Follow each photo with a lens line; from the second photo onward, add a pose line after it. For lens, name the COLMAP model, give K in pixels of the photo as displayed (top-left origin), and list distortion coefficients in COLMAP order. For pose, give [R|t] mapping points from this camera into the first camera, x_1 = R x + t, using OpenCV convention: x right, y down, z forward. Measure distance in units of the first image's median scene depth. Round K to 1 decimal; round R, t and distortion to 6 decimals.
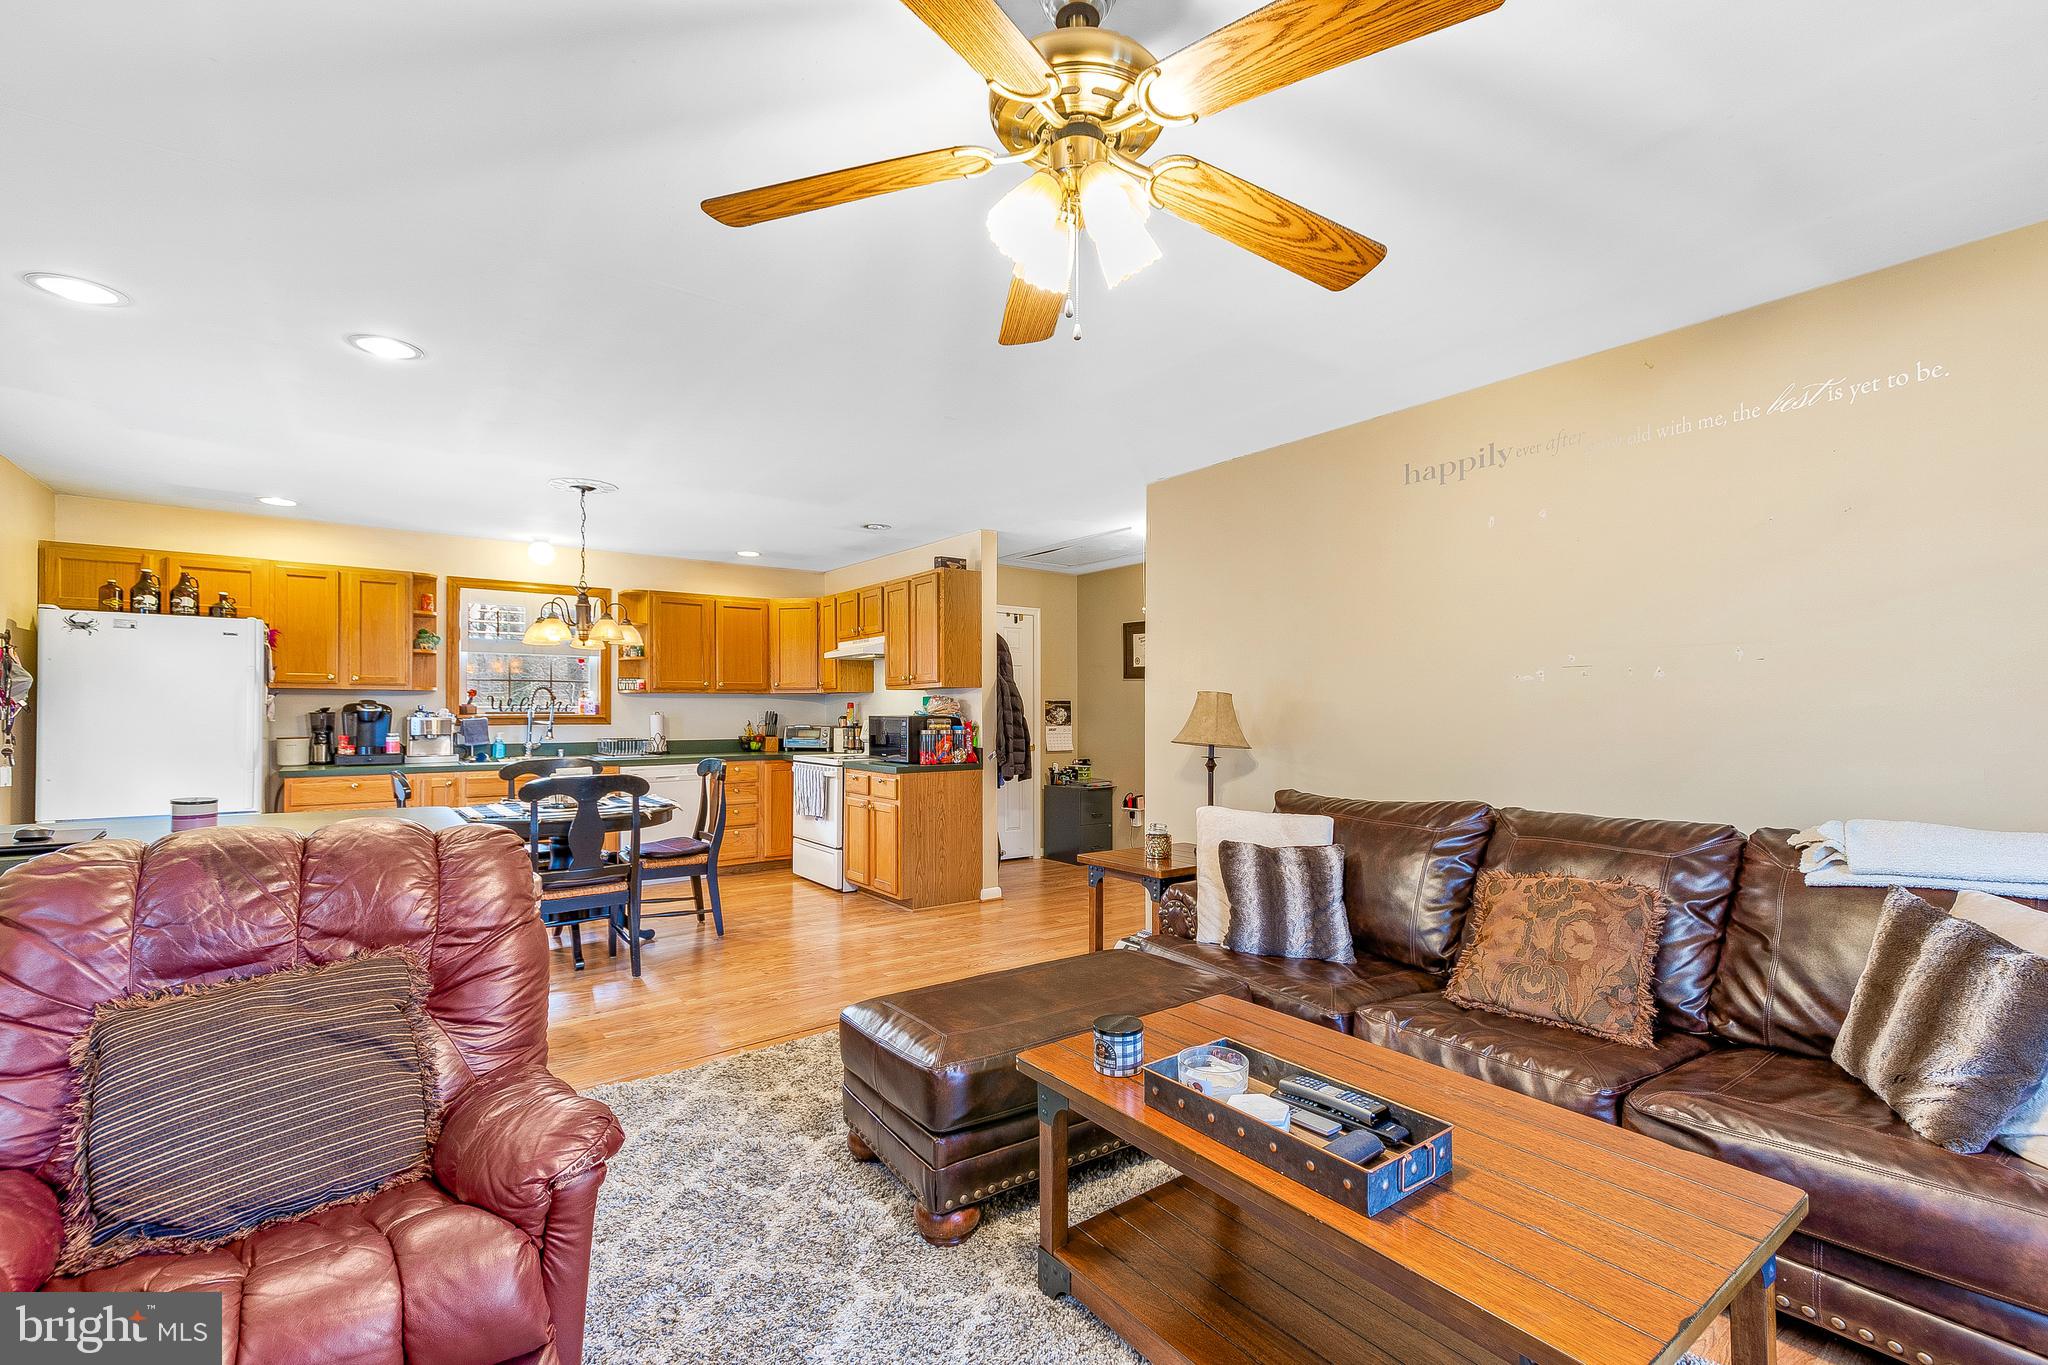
lens RADIAL K [[892.3, 0, 1030.2], [0, 892.3, 699.4], [0, 0, 1]] dist [0.018473, -0.003627]
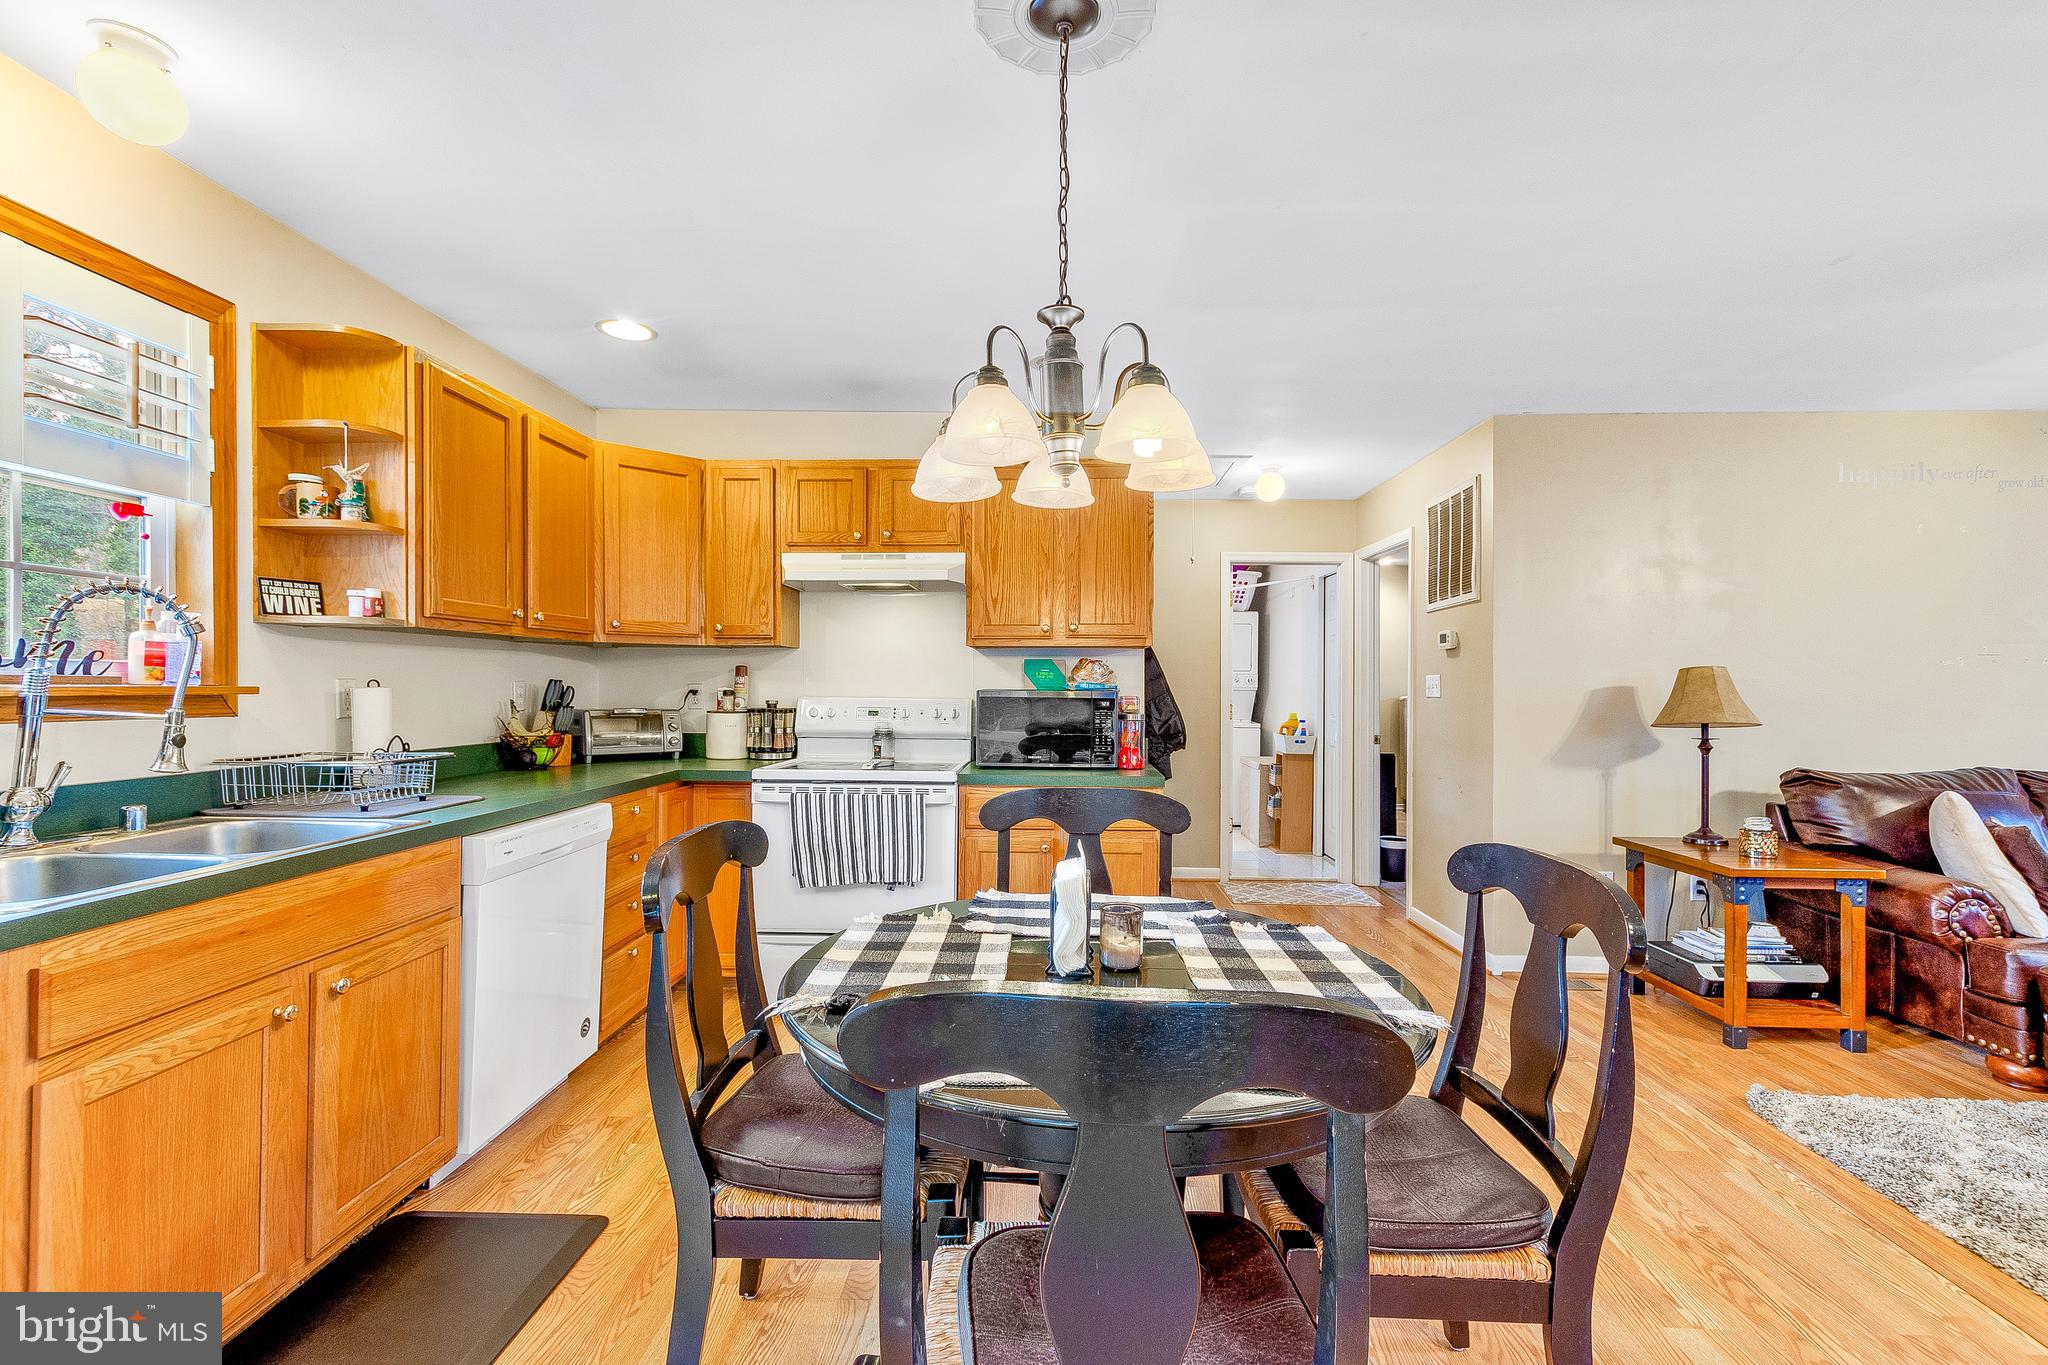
lens RADIAL K [[892.3, 0, 1016.3], [0, 892.3, 689.1], [0, 0, 1]] dist [0.018473, -0.003627]
pose [[0.620481, 0.001481, 0.784220, -0.593666], [-0.017717, 0.999769, 0.012130, 0.009667], [-0.784021, -0.021421, 0.620364, 0.610983]]
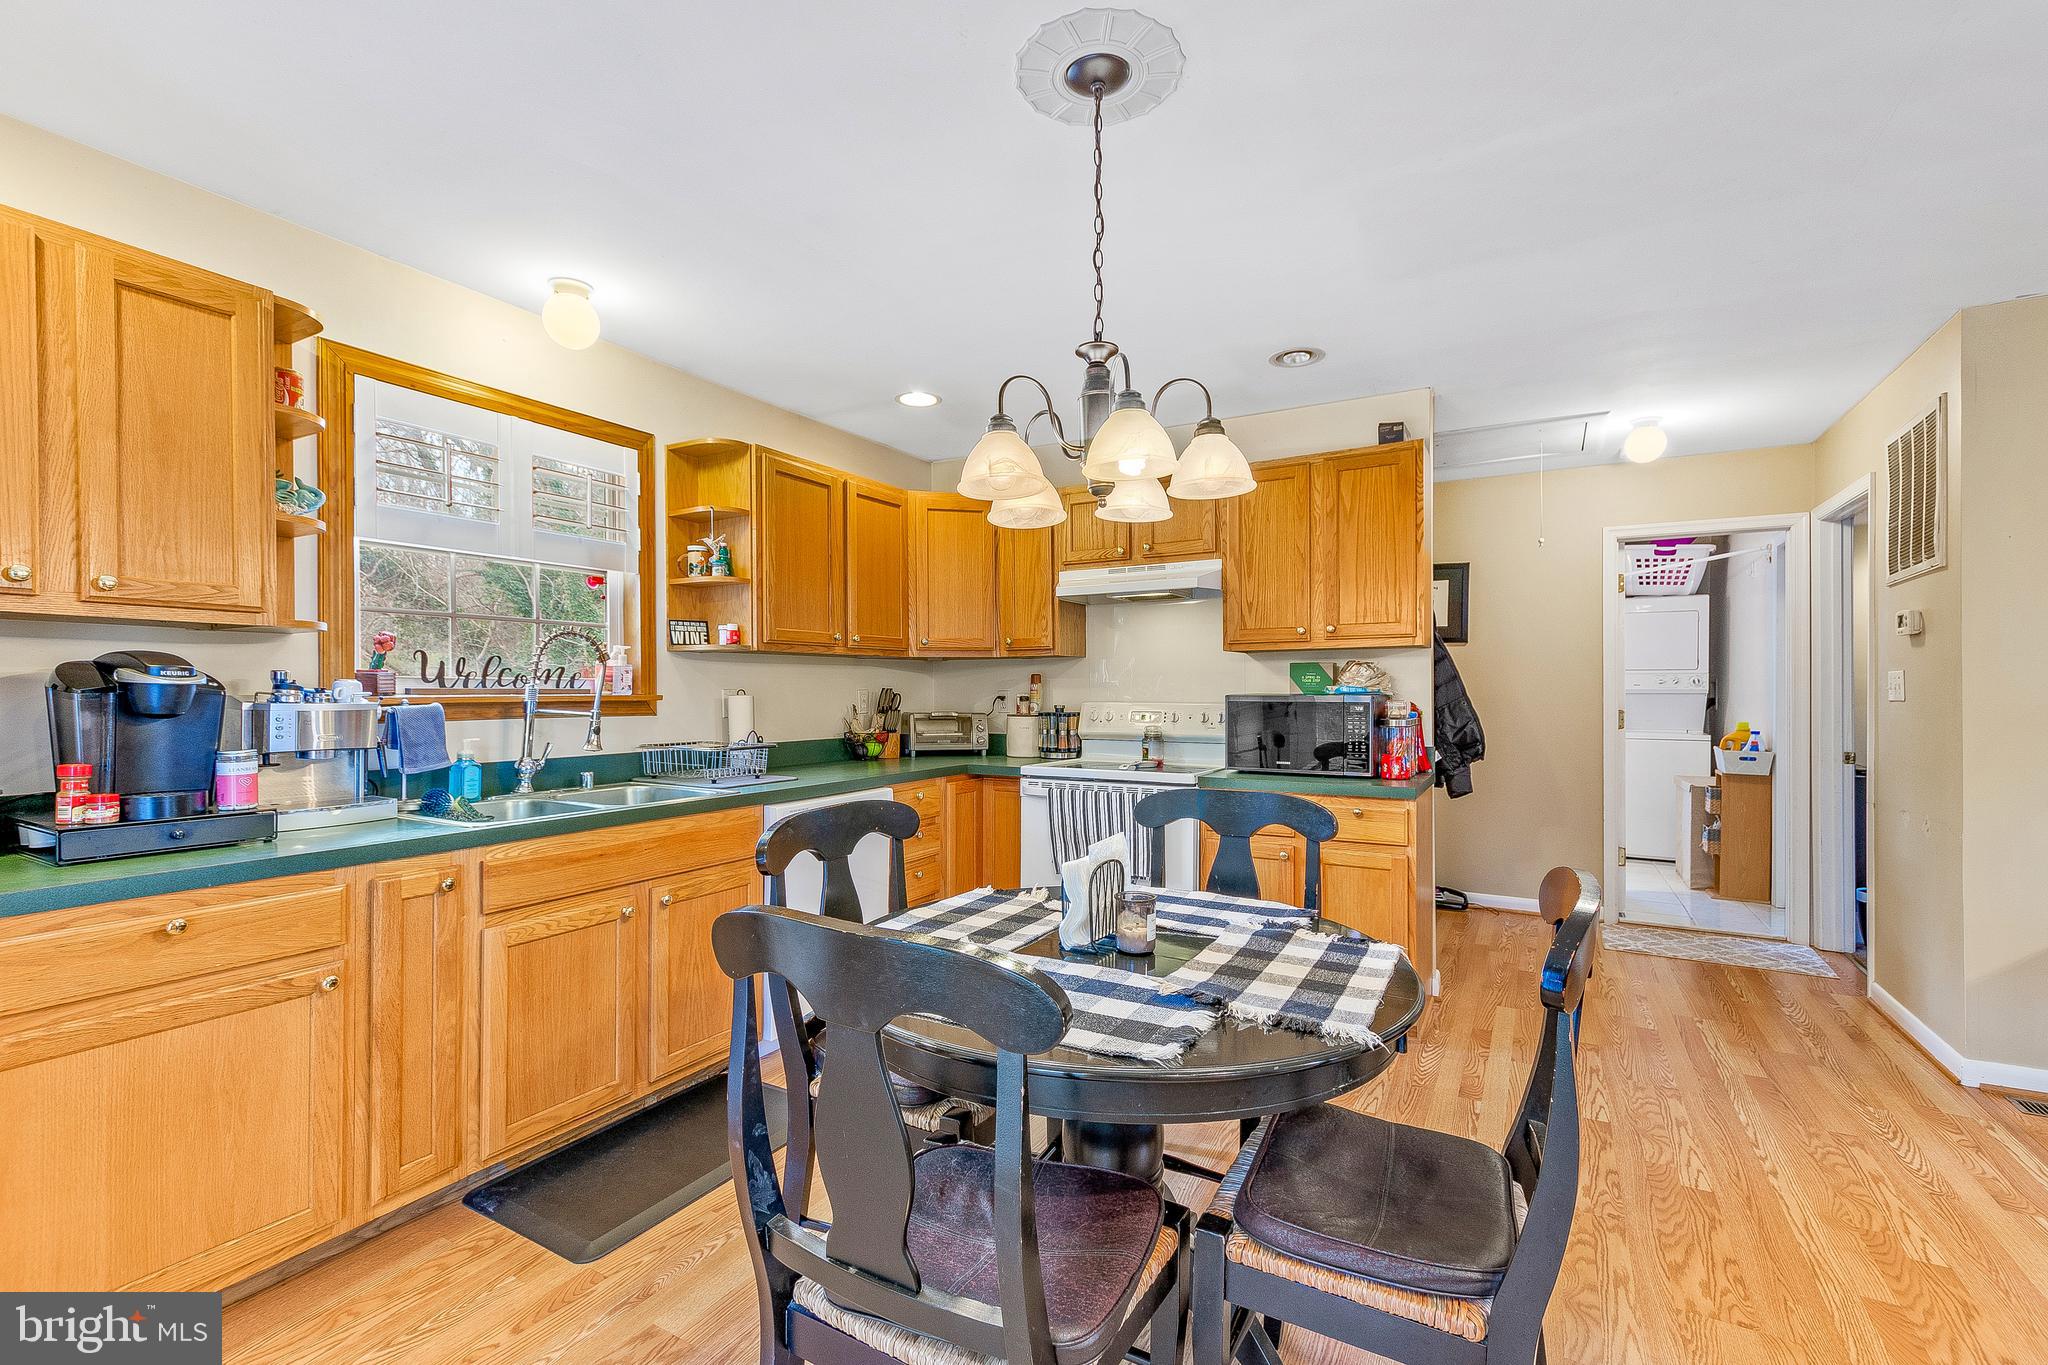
lens RADIAL K [[892.3, 0, 1006.3], [0, 892.3, 694.9], [0, 0, 1]] dist [0.018473, -0.003627]
pose [[0.917911, -0.002941, 0.396776, -0.523866], [-0.003938, 0.999856, 0.016522, 0.008924], [-0.396767, -0.016728, 0.917767, 0.517006]]
